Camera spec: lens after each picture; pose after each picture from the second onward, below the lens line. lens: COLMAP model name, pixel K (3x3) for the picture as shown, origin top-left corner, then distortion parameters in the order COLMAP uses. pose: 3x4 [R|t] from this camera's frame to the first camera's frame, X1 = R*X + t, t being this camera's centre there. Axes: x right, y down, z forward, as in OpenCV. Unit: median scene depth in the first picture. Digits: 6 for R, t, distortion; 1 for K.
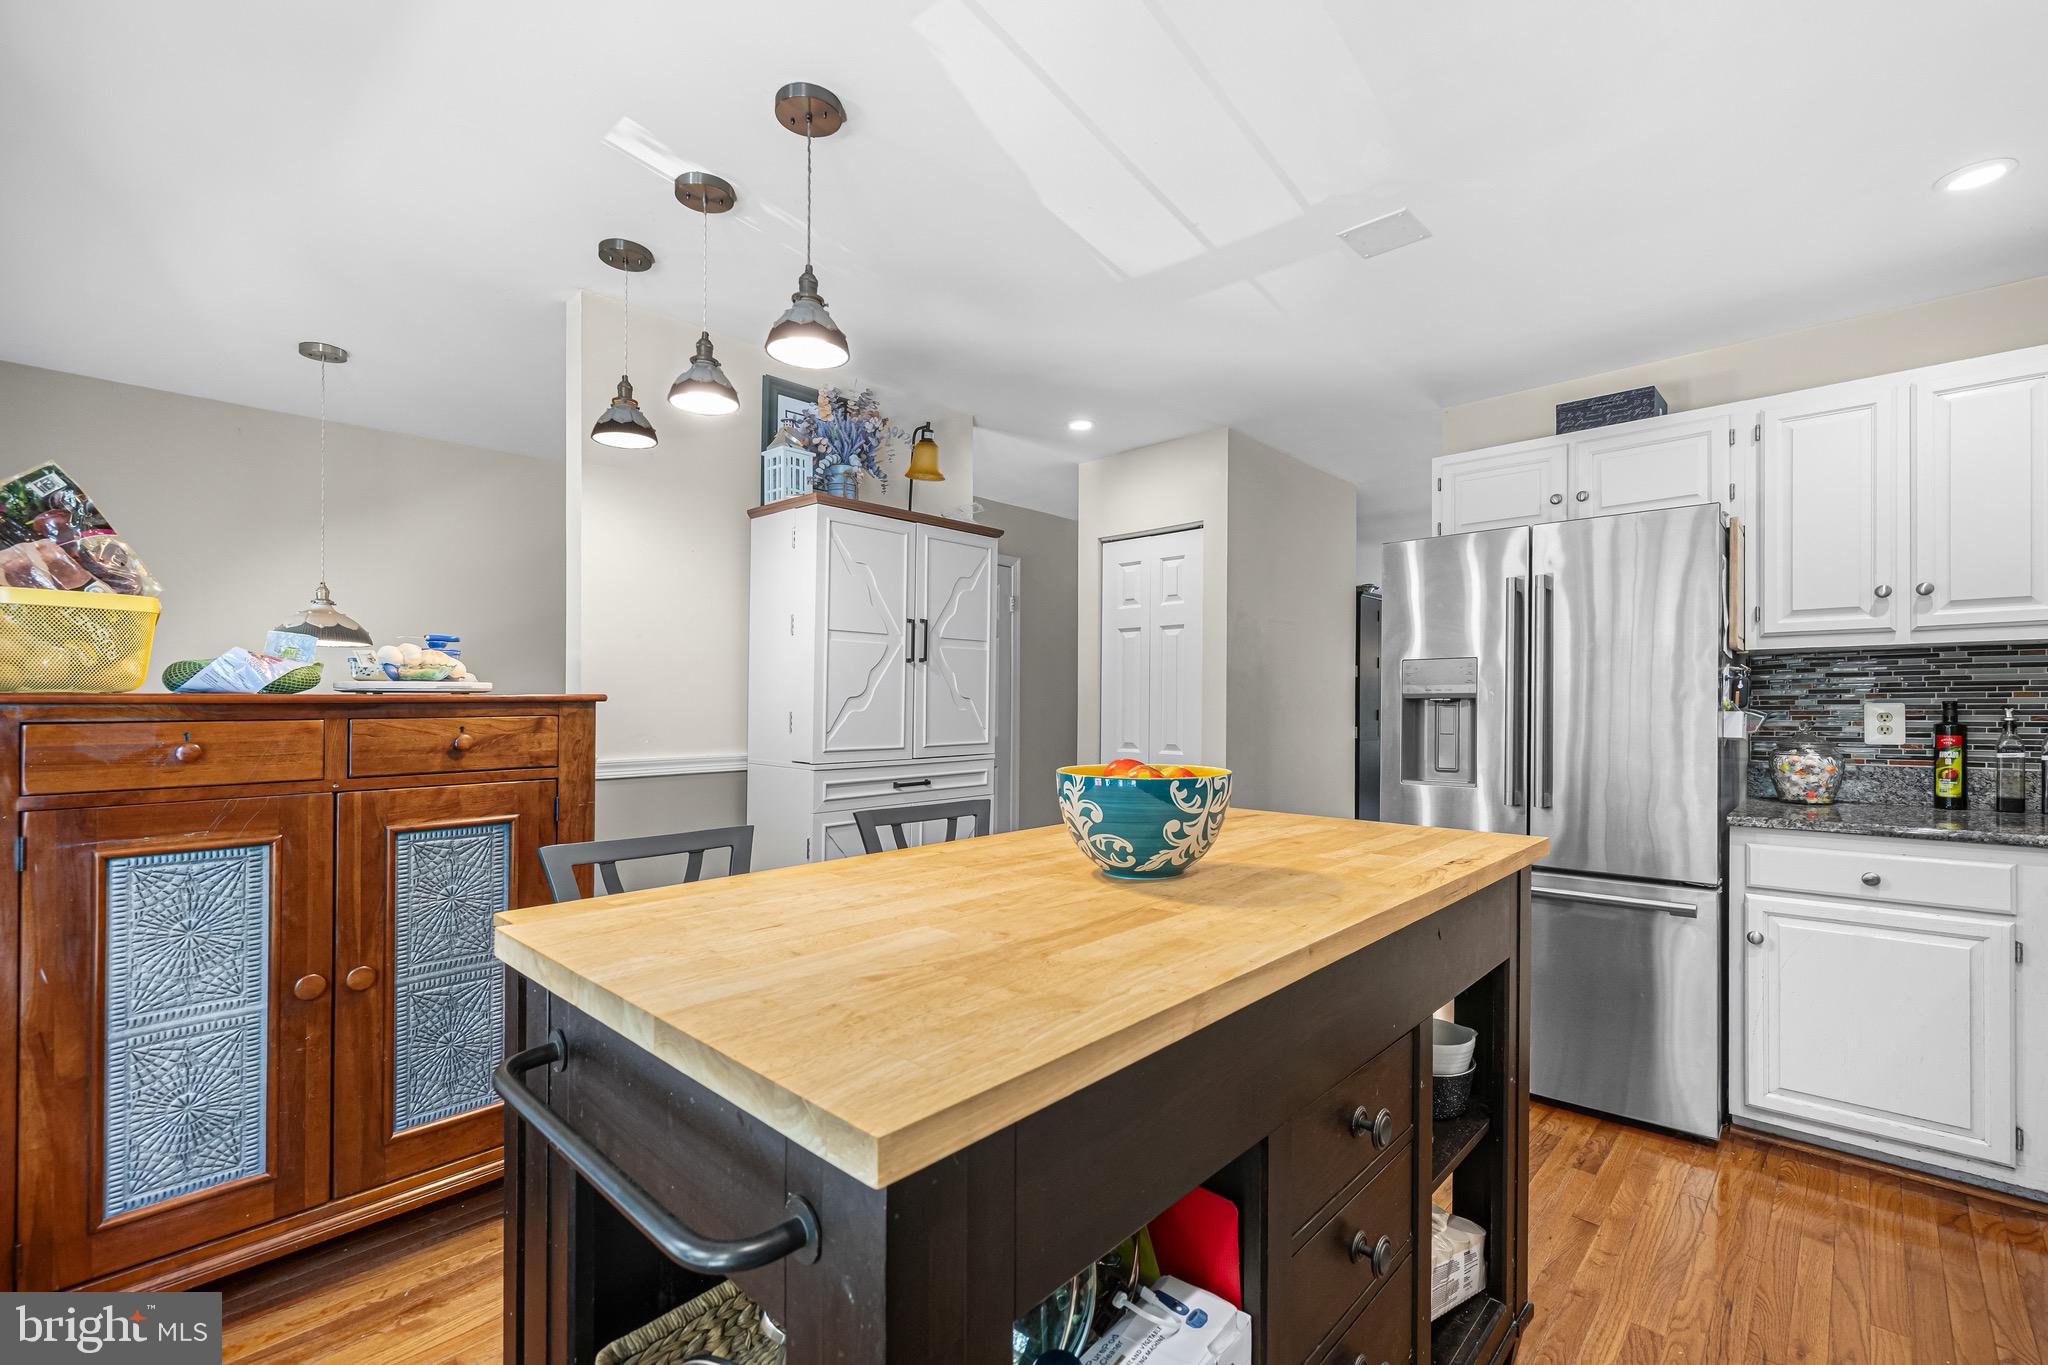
lens RADIAL K [[883.8, 0, 1025.3], [0, 883.8, 697.0], [0, 0, 1]] dist [0.000498, 0.000290]
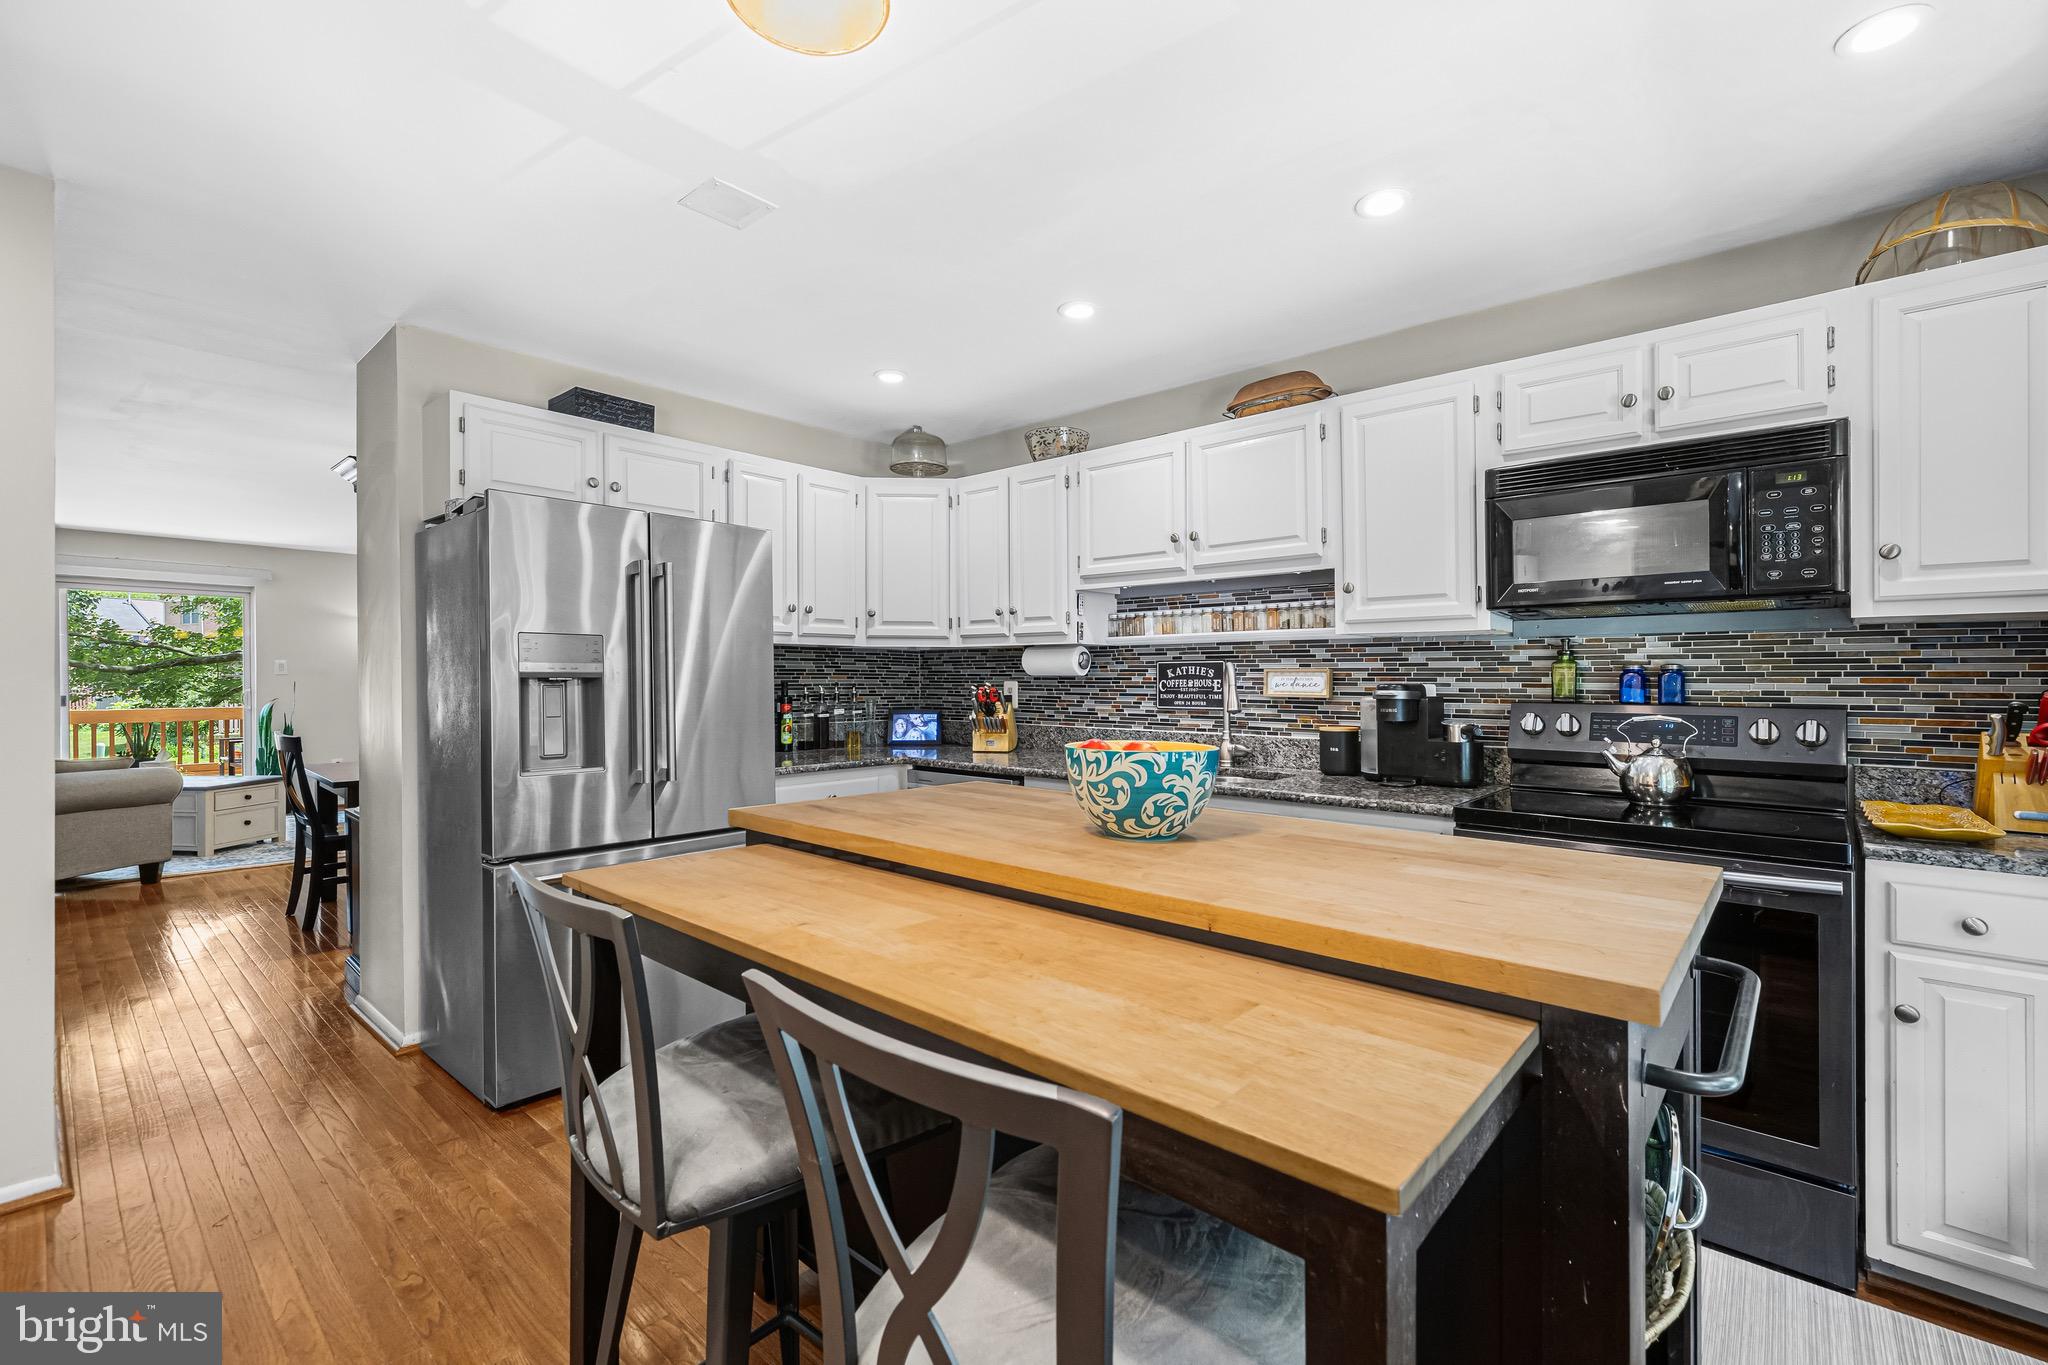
lens RADIAL K [[883.8, 0, 1003.1], [0, 883.8, 681.8], [0, 0, 1]] dist [0.000498, 0.000290]
pose [[-0.023596, 0.001809, 0.999720, -0.442089], [-0.006456, 0.999977, -0.001962, 0.004870], [-0.999701, -0.006500, -0.023584, 0.571591]]
